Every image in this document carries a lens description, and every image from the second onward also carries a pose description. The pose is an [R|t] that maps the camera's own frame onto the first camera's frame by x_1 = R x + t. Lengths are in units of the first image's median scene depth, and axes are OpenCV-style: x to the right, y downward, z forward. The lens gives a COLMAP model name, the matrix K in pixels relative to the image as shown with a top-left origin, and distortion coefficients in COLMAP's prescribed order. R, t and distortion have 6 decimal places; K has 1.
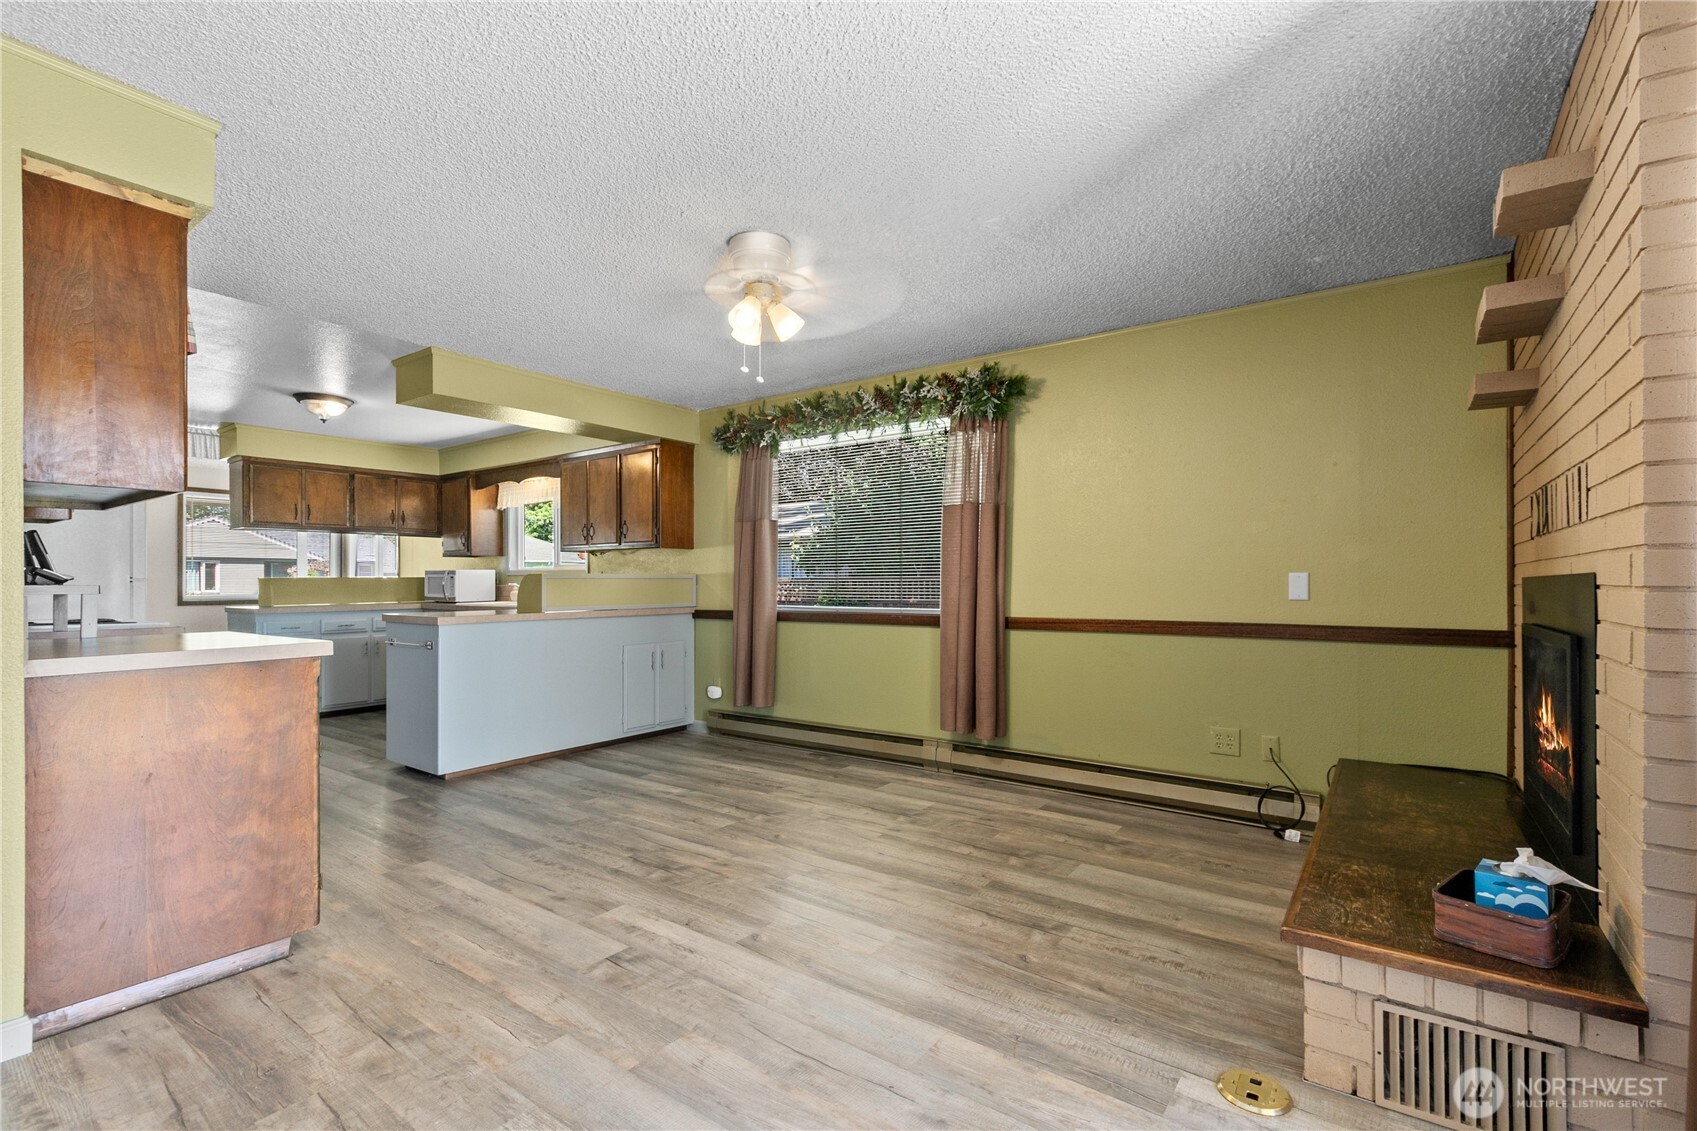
lens RADIAL K [[767.0, 0, 839.0], [0, 767.0, 598.2], [0, 0, 1]] dist [0.001038, -0.000206]
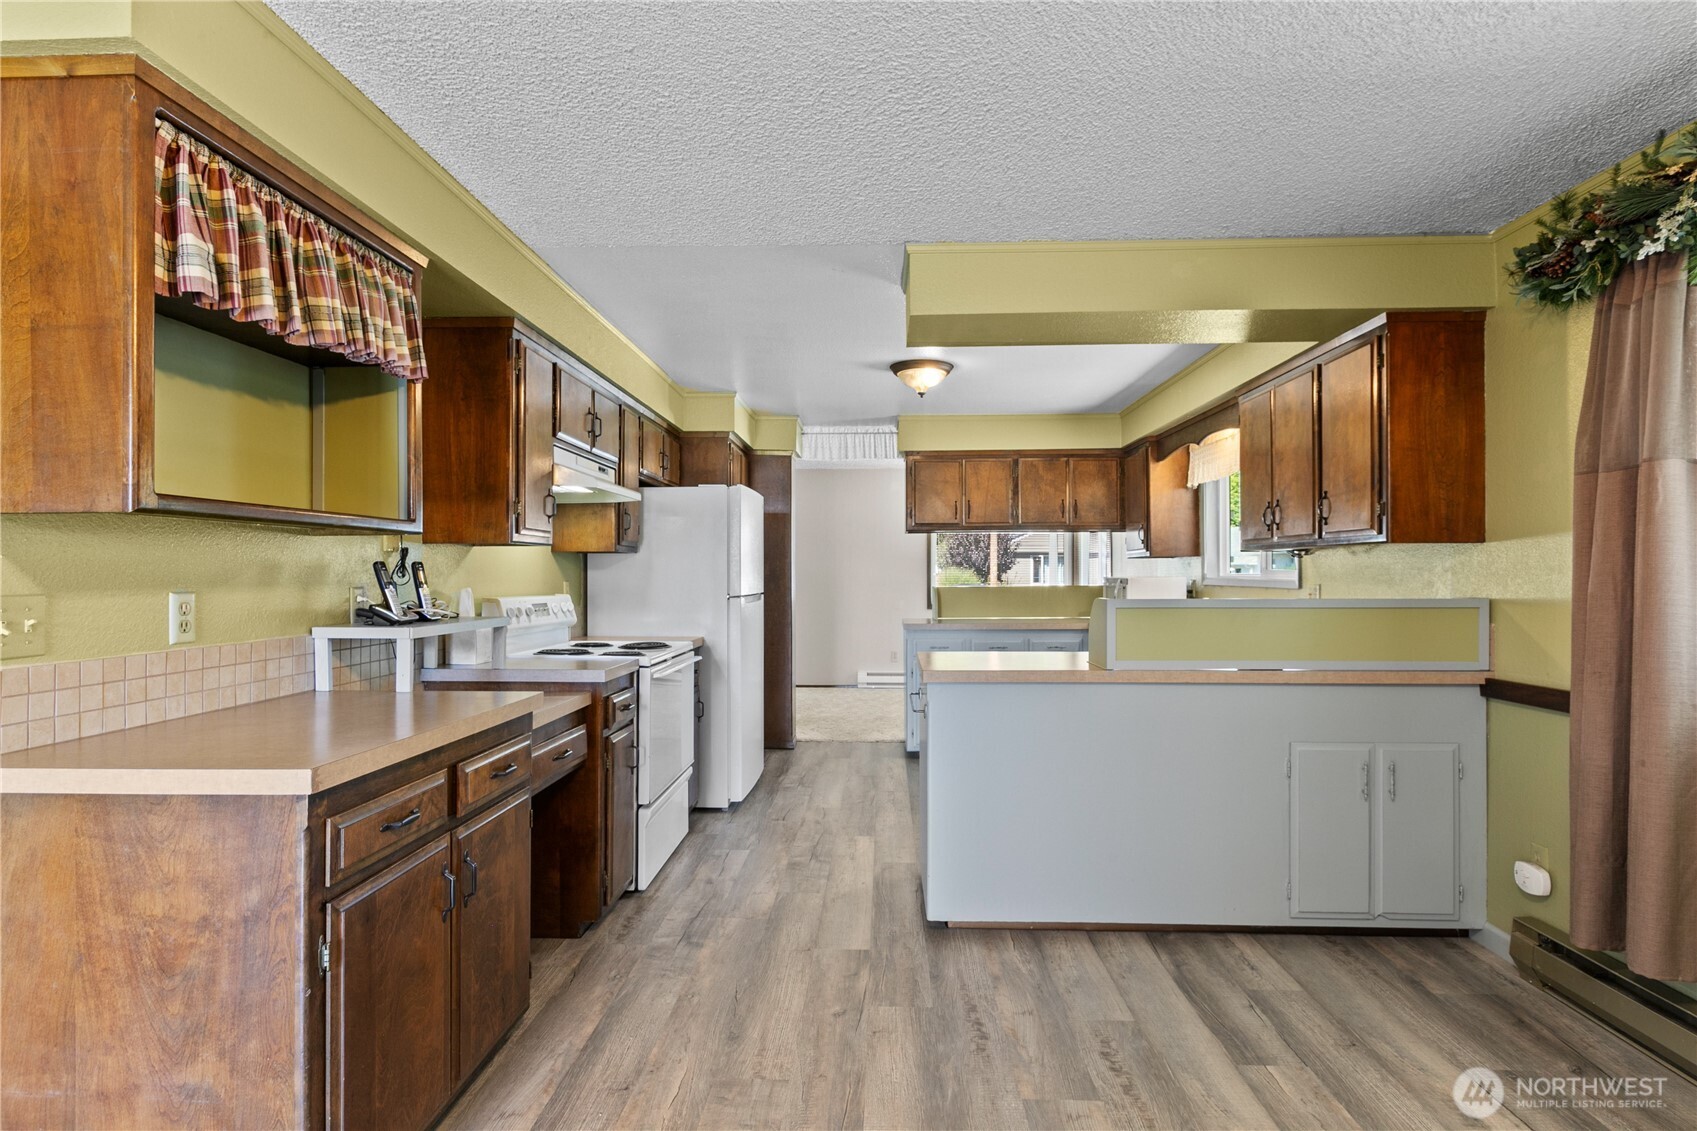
lens RADIAL K [[862.2, 0, 848.5], [0, 862.2, 565.5], [0, 0, 1]] dist [0.002276, 0.000888]
pose [[0.558477, -0.005530, -0.829501, 0.030178], [-0.018064, 0.999660, -0.018827, -0.046081], [0.829323, 0.025498, 0.558187, 0.549132]]
